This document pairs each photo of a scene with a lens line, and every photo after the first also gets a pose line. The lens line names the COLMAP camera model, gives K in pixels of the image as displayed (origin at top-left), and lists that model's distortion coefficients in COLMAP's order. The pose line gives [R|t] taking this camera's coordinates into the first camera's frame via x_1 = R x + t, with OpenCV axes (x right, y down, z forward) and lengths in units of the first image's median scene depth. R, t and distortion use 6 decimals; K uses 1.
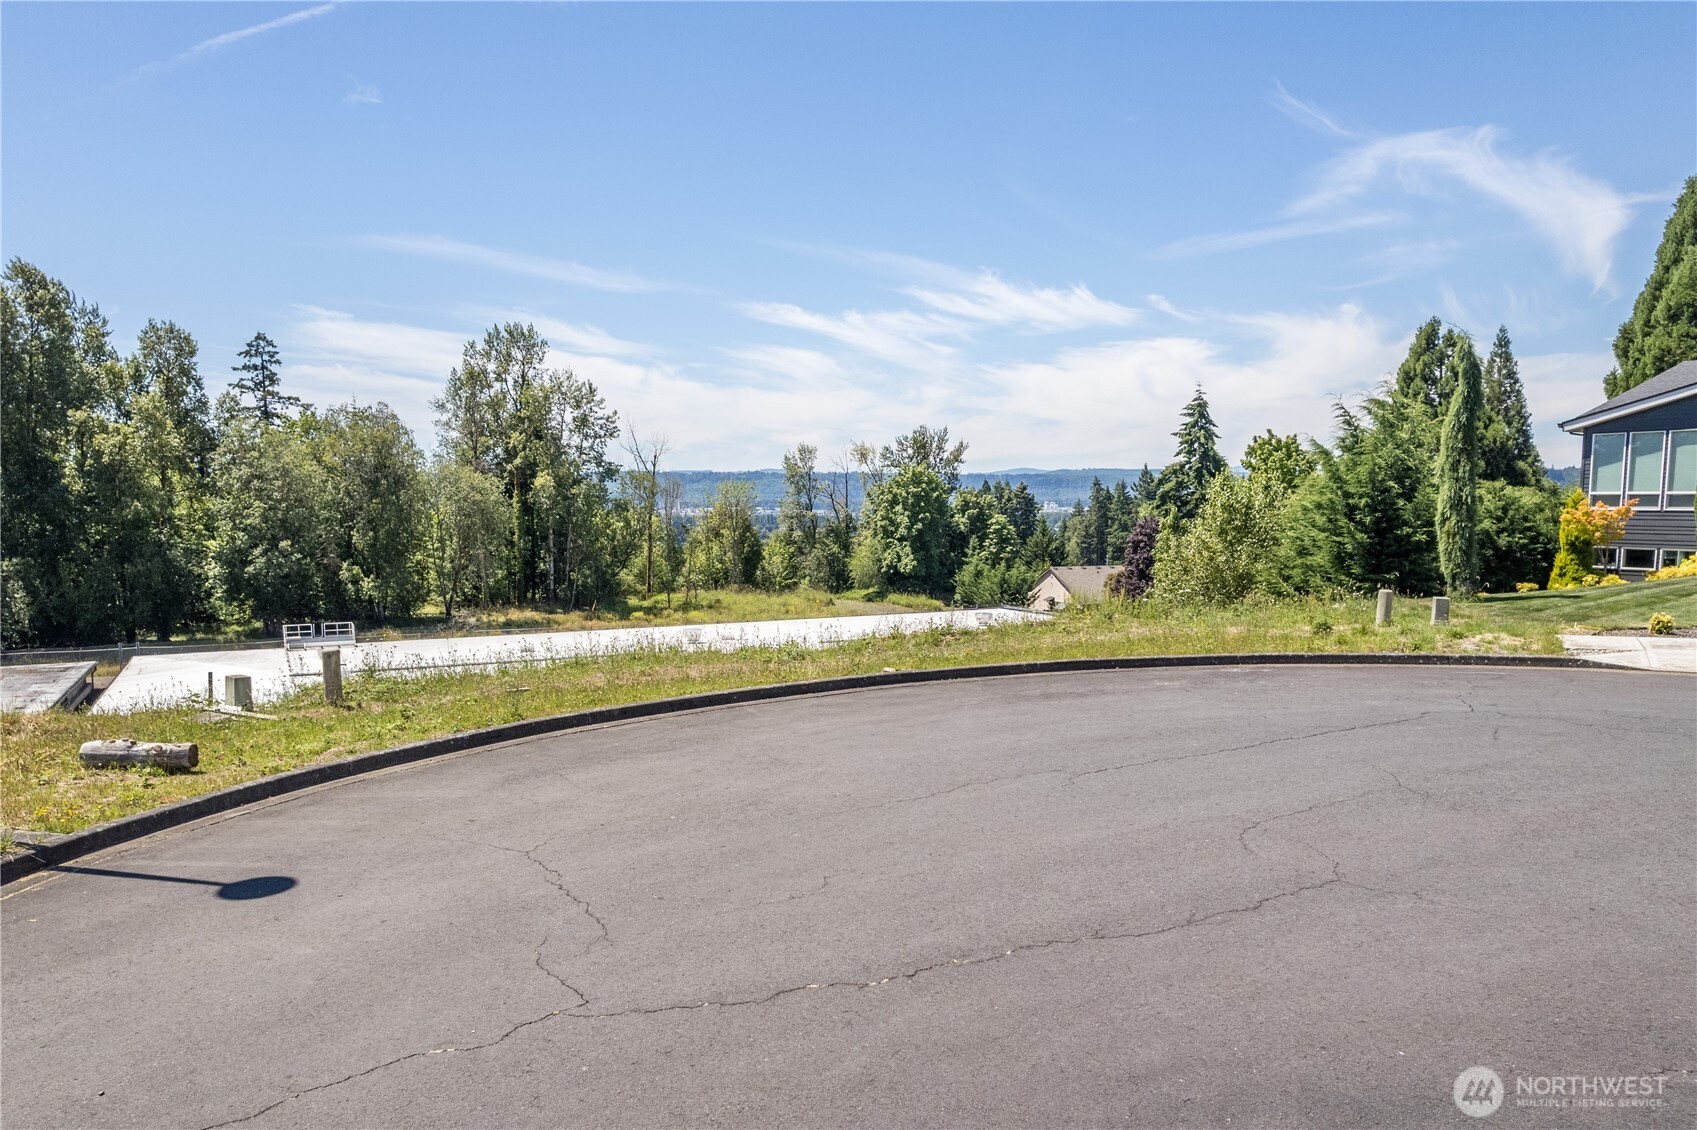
lens RADIAL K [[1231.7, 0, 829.2], [0, 1231.7, 647.6], [0, 0, 1]] dist [-0.065397, 0.034007]
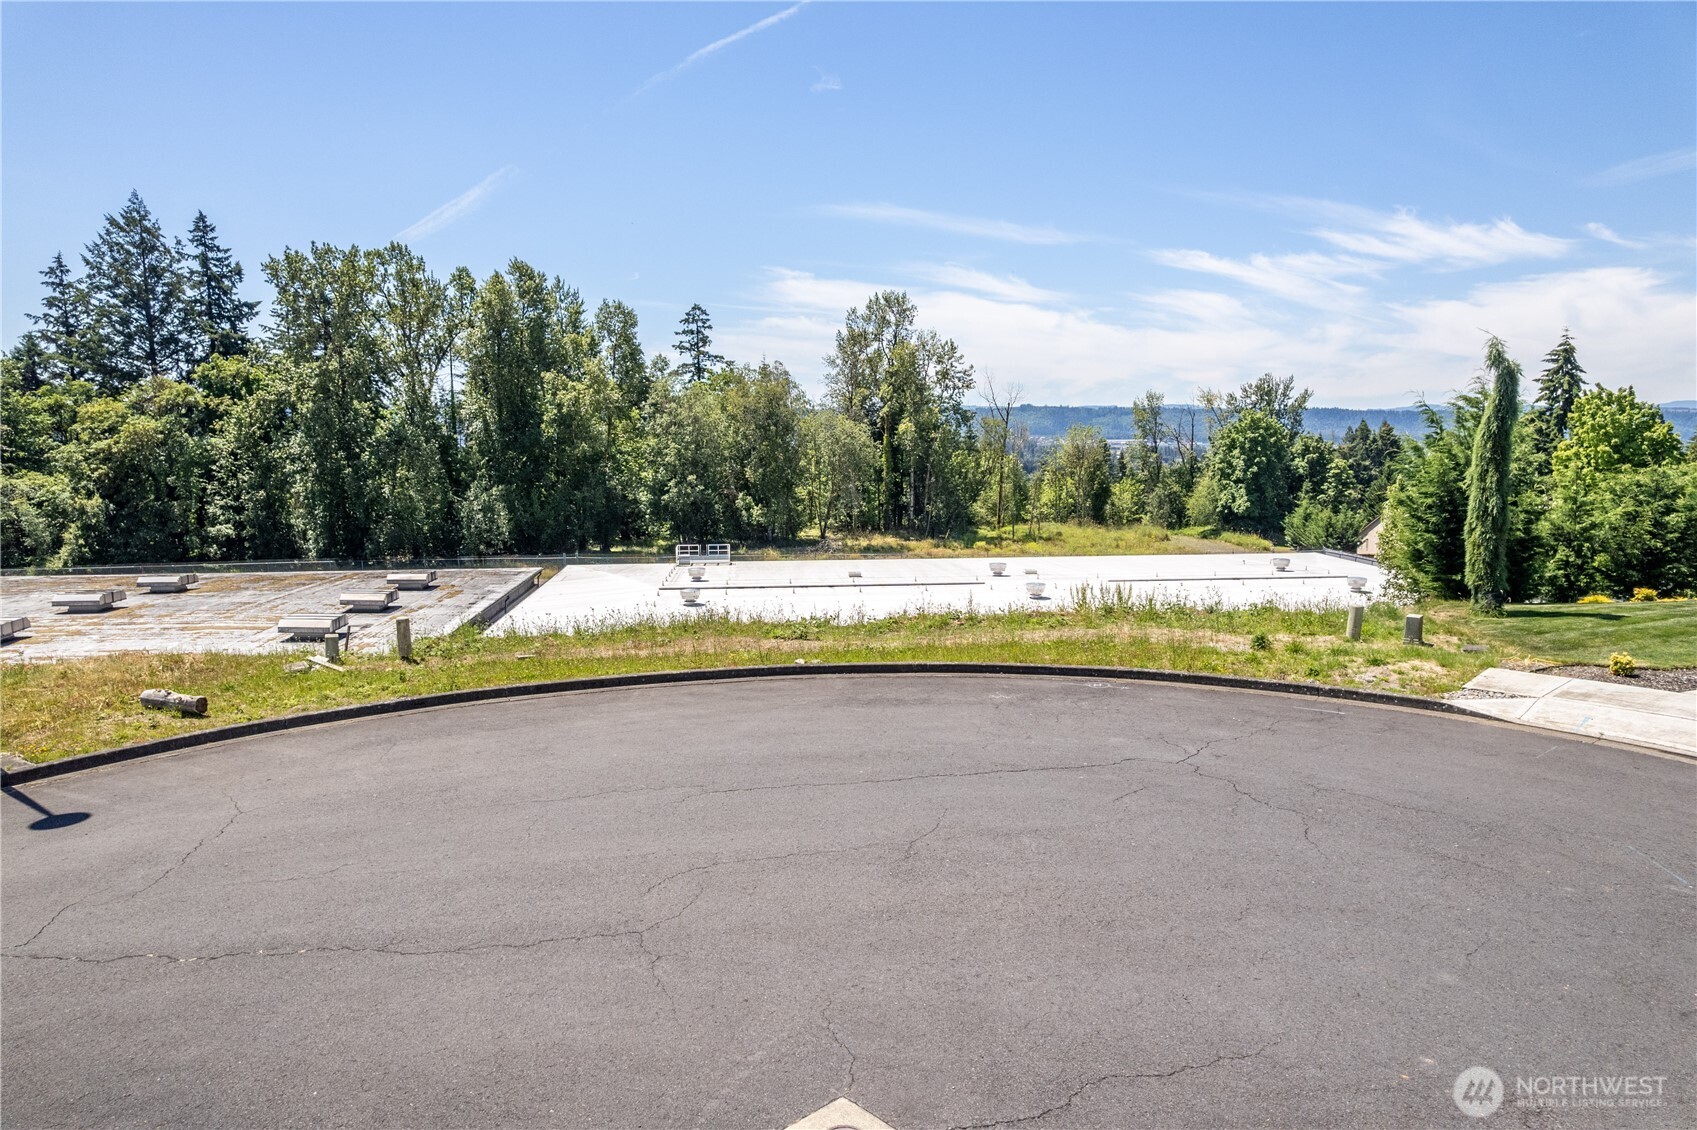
lens RADIAL K [[1093.8, 0, 848.5], [0, 1093.8, 565.0], [0, 0, 1]] dist [-0.073825, 0.061163]
pose [[0.944215, 0.044369, -0.326326, 0.052924], [-0.043421, 0.999005, 0.010191, -0.010850], [0.326453, 0.004547, 0.945202, -0.000956]]
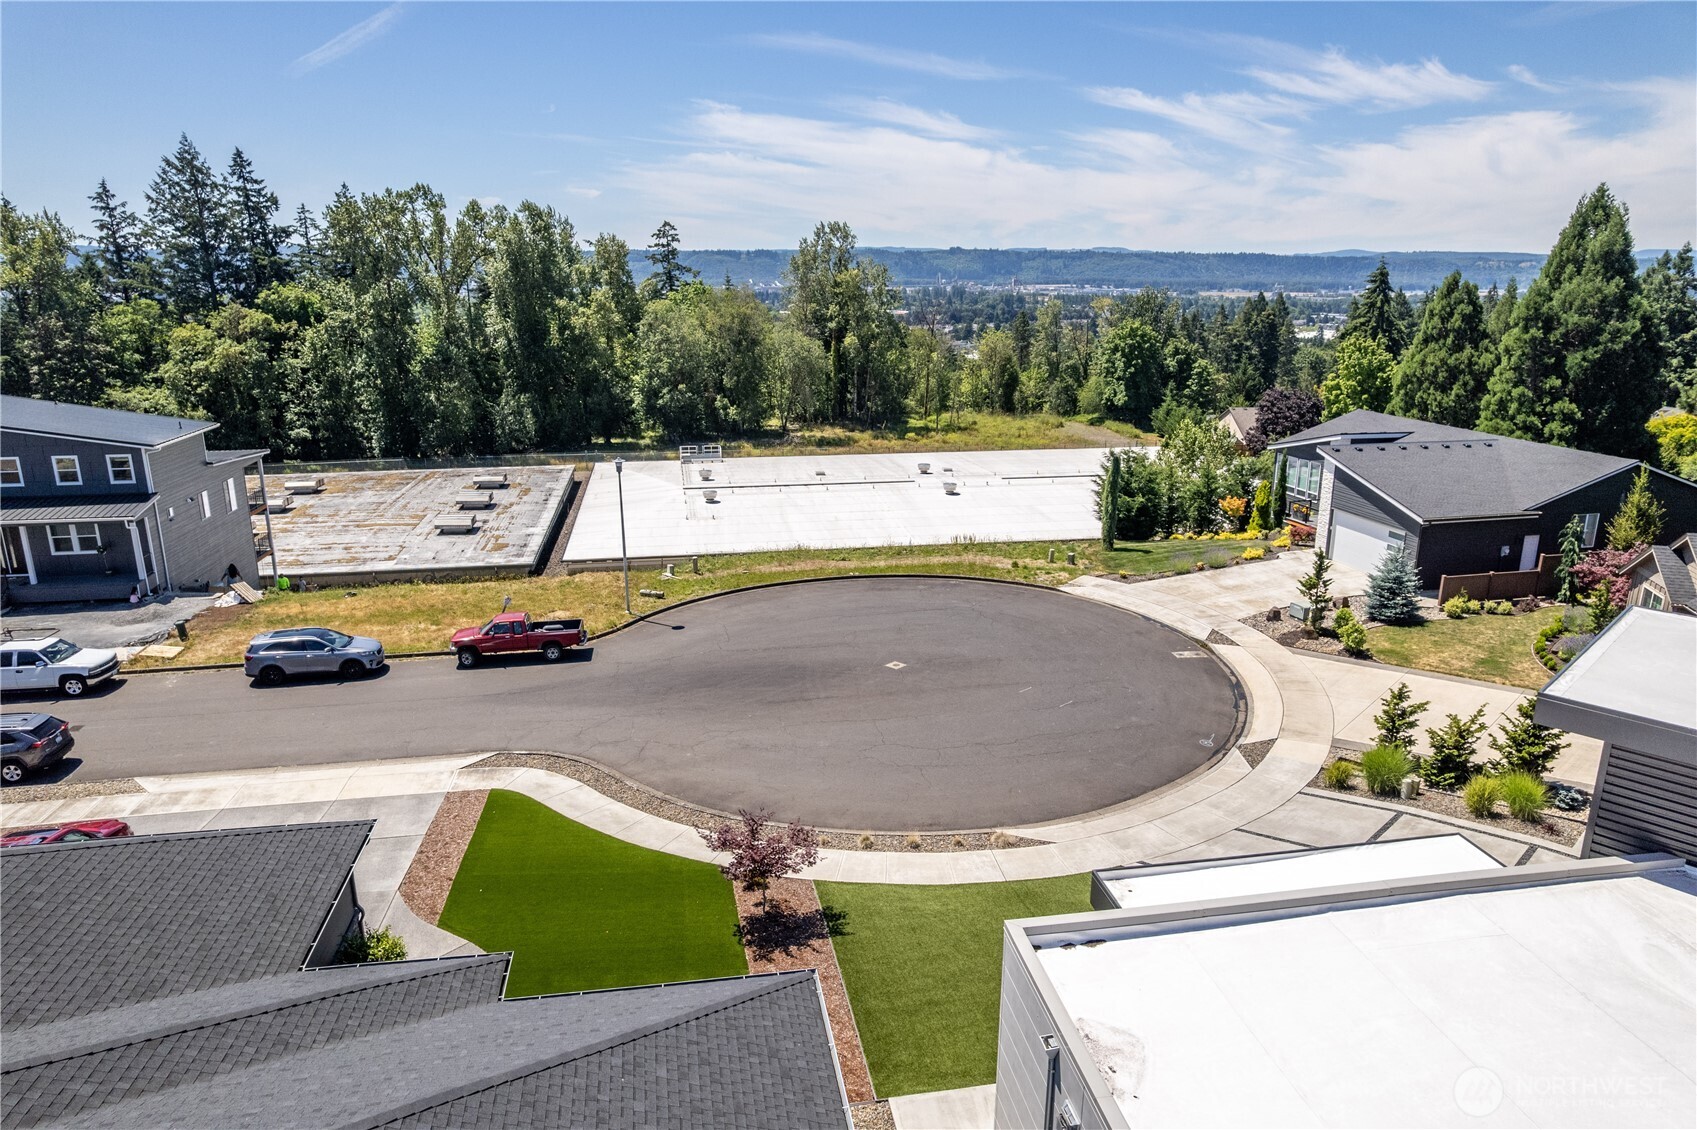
lens RADIAL K [[1093.8, 0, 848.5], [0, 1093.8, 565.0], [0, 0, 1]] dist [-0.073825, 0.061163]
pose [[0.963785, 0.075581, -0.255746, 0.097411], [-0.038467, 0.988369, 0.147129, -0.053756], [0.263892, -0.131963, 0.955482, -0.225724]]
